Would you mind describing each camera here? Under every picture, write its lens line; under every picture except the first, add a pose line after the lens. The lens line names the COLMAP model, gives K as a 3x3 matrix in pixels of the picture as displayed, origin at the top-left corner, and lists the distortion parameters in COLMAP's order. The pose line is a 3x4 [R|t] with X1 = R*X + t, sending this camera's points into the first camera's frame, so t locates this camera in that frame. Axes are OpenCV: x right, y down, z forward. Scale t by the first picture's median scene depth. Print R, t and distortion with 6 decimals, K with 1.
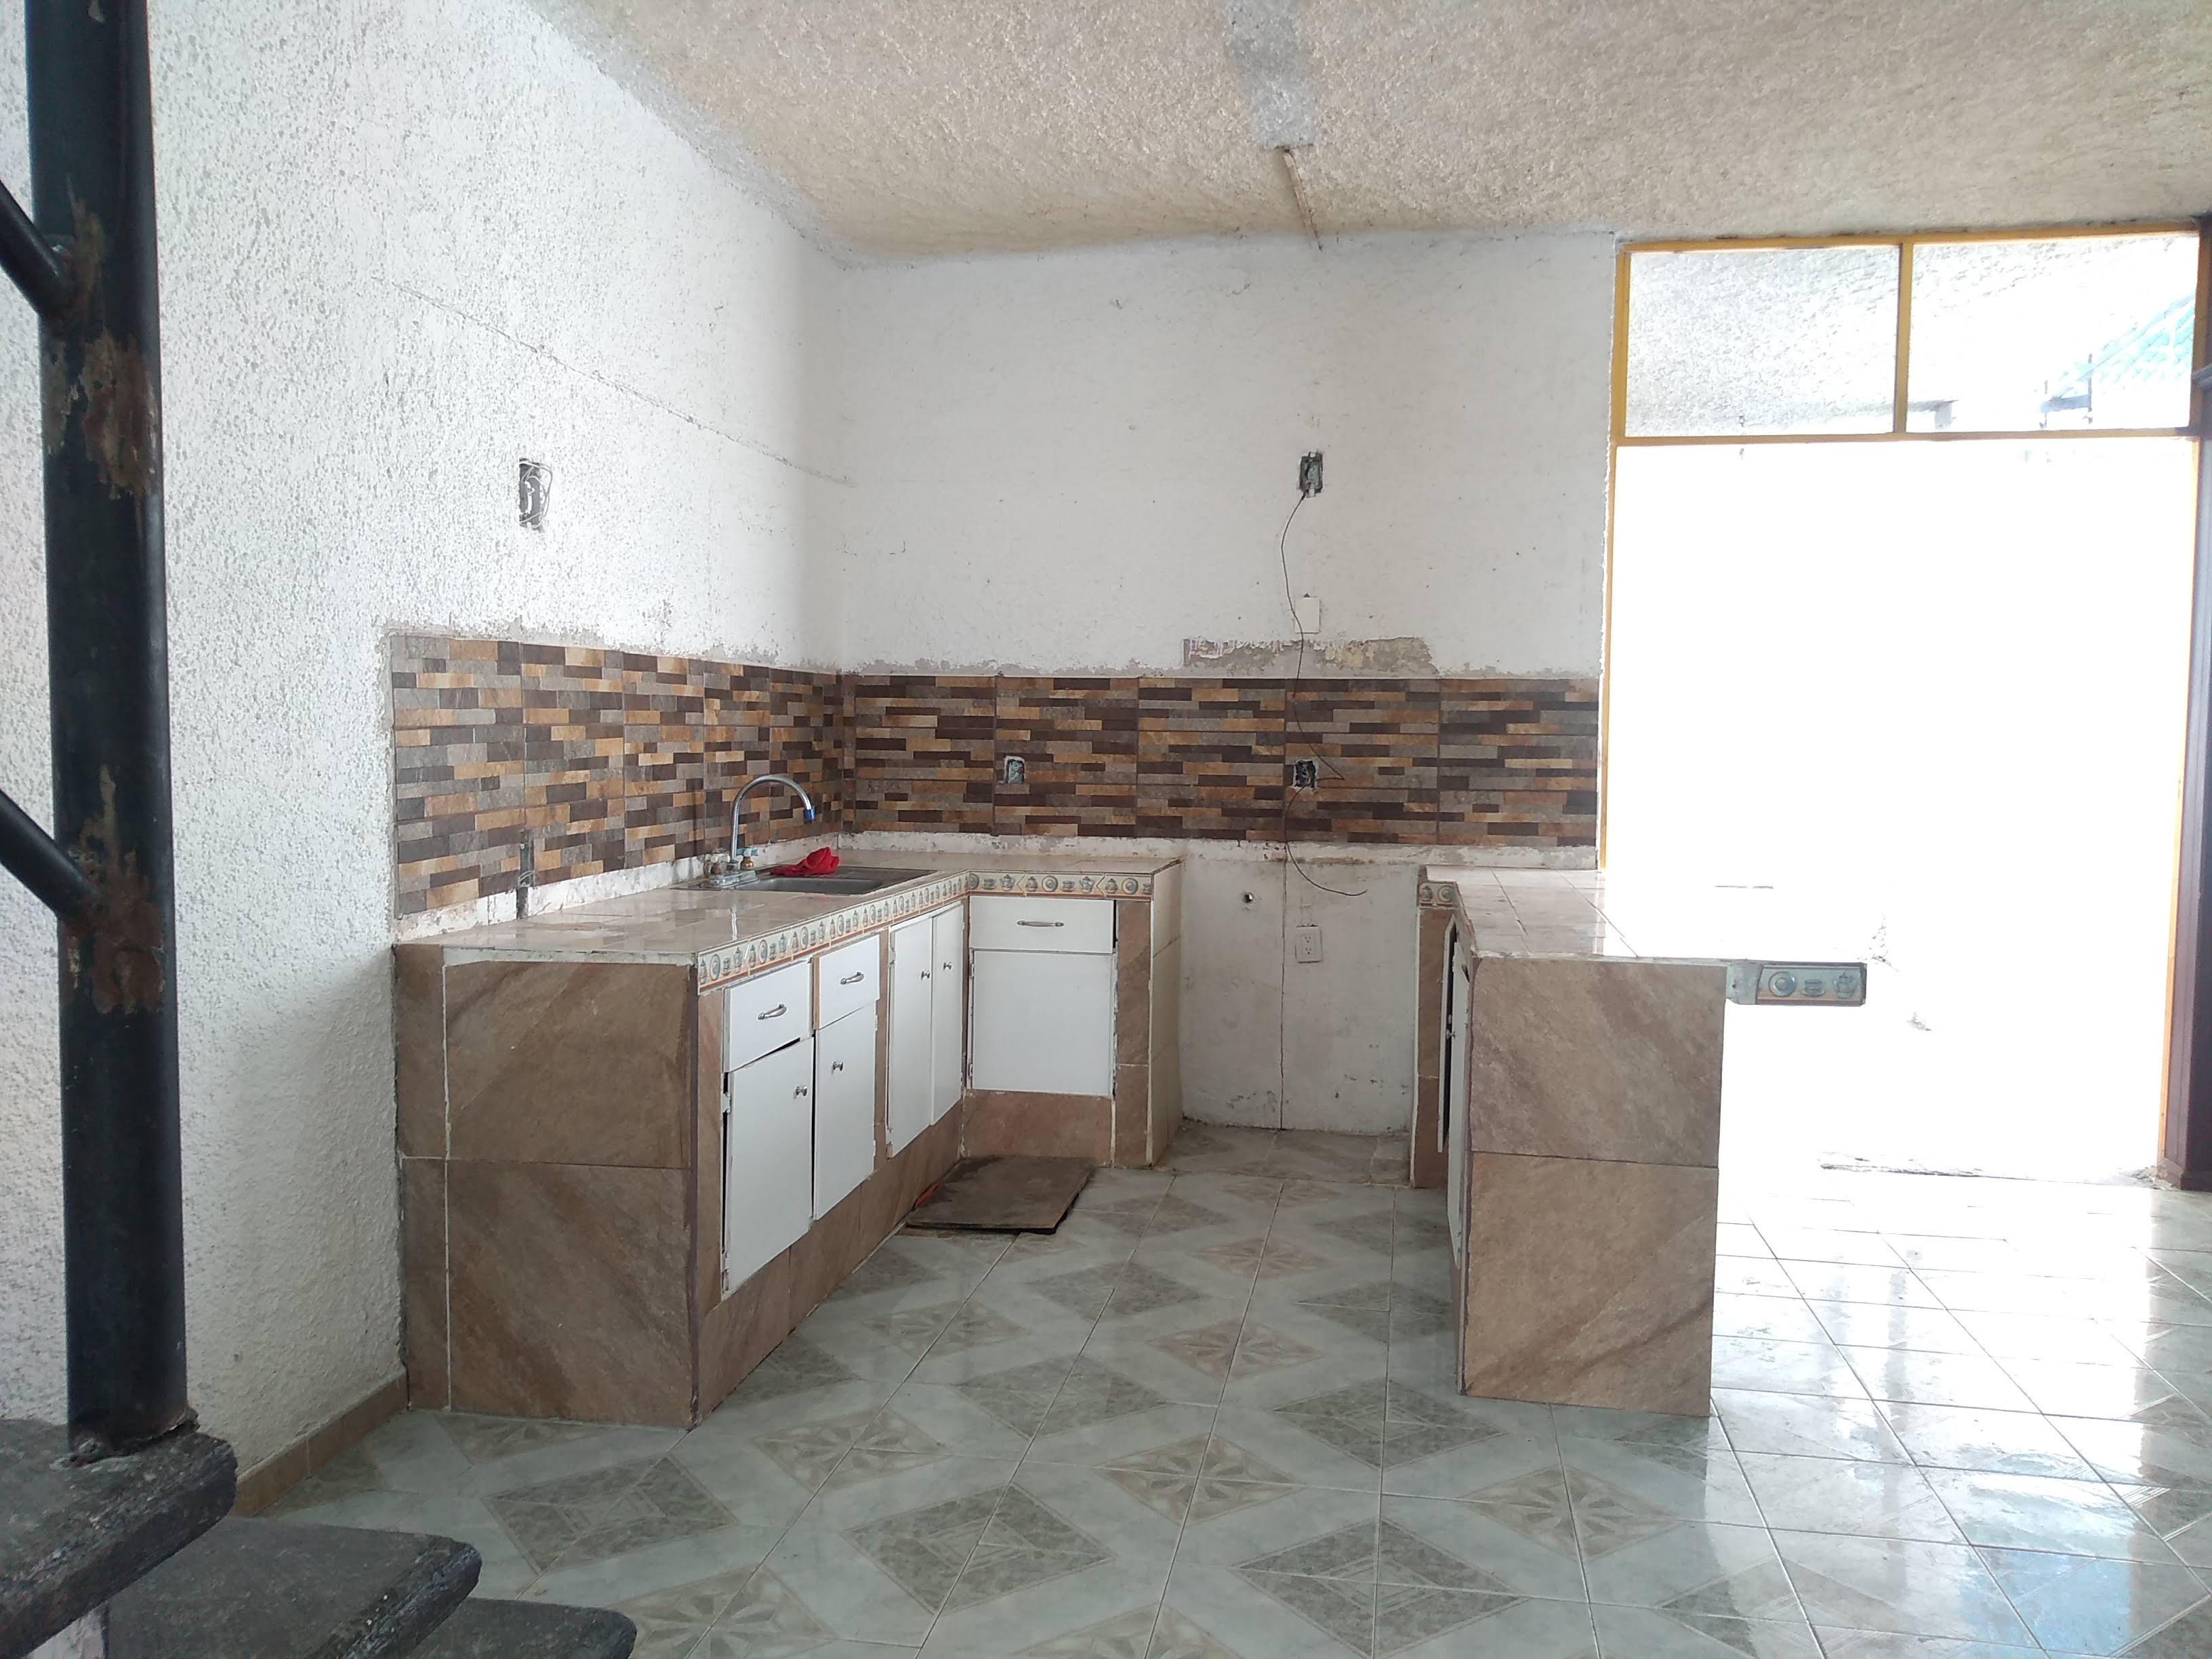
lens RADIAL K [[1726.0, 0, 1104.8], [0, 1726.0, 829.7], [0, 0, 1]] dist [0.002007, 0.000627]
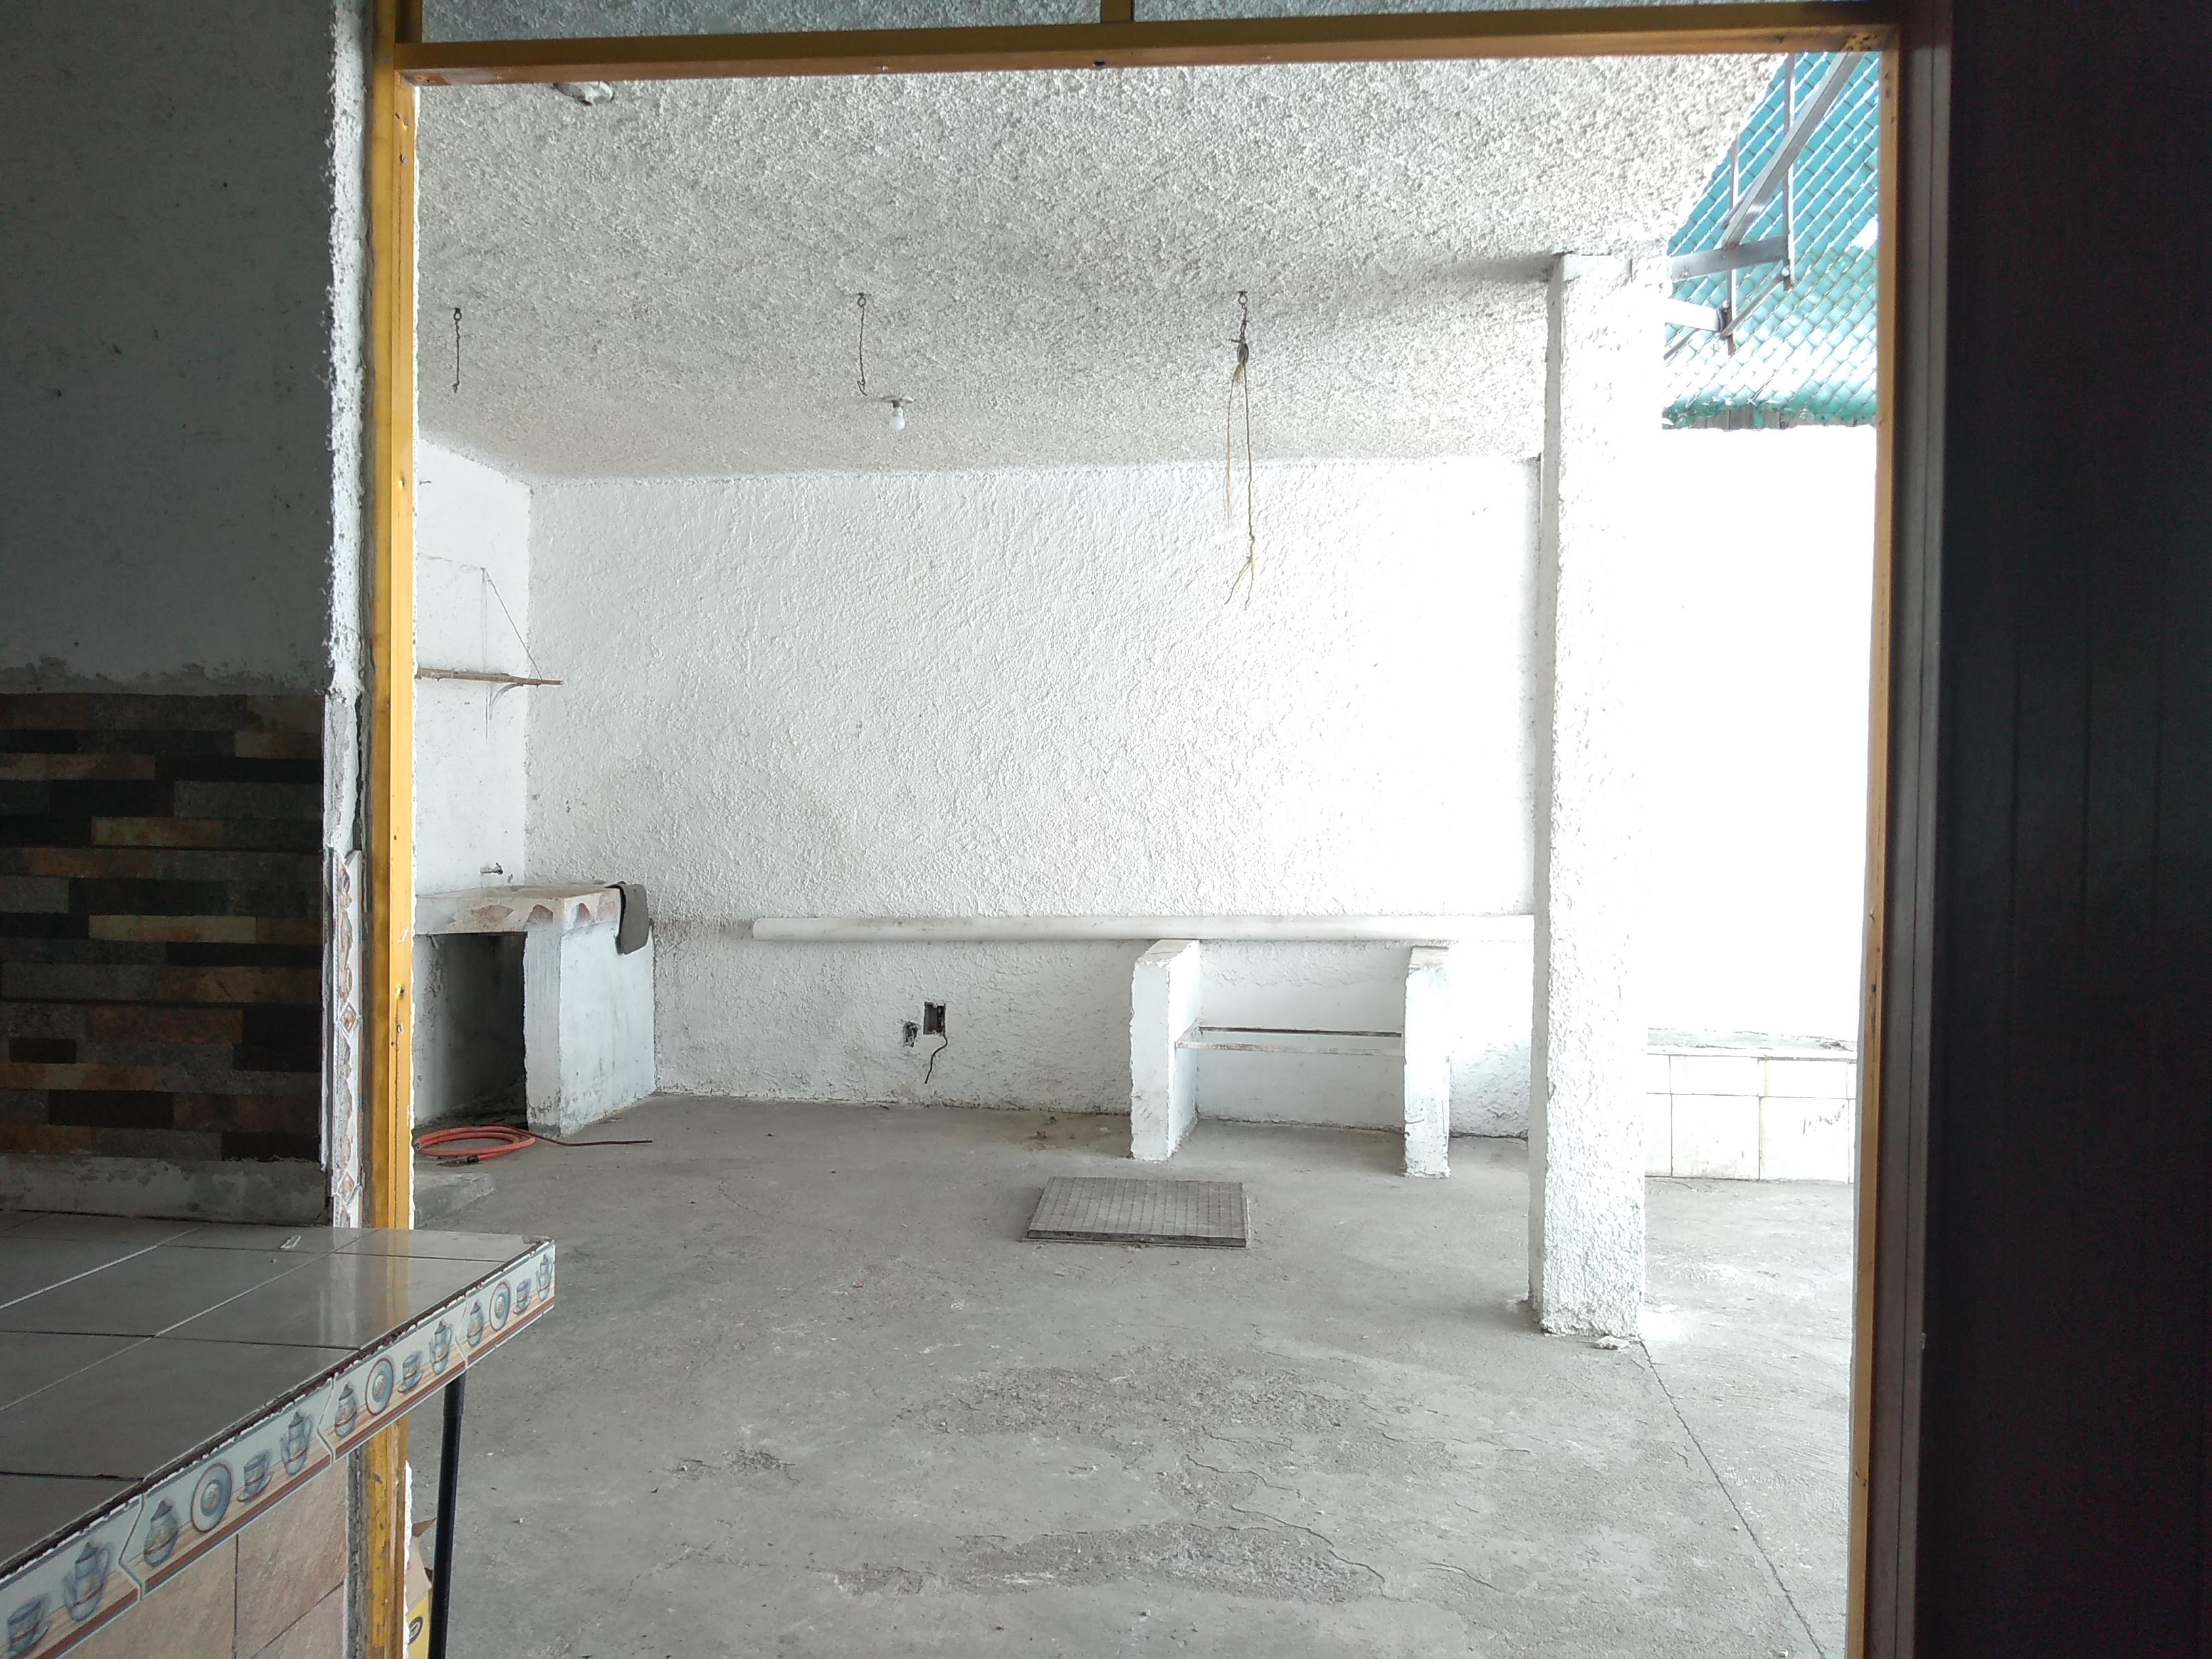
lens RADIAL K [[1726.0, 0, 1107.0], [0, 1726.0, 827.0], [0, 0, 1]] dist [0.002007, 0.000627]
pose [[0.997273, 0.003949, 0.073699, 0.418830], [-0.000767, 0.999068, -0.043156, -0.044023], [-0.073801, 0.042982, 0.996346, 0.625371]]
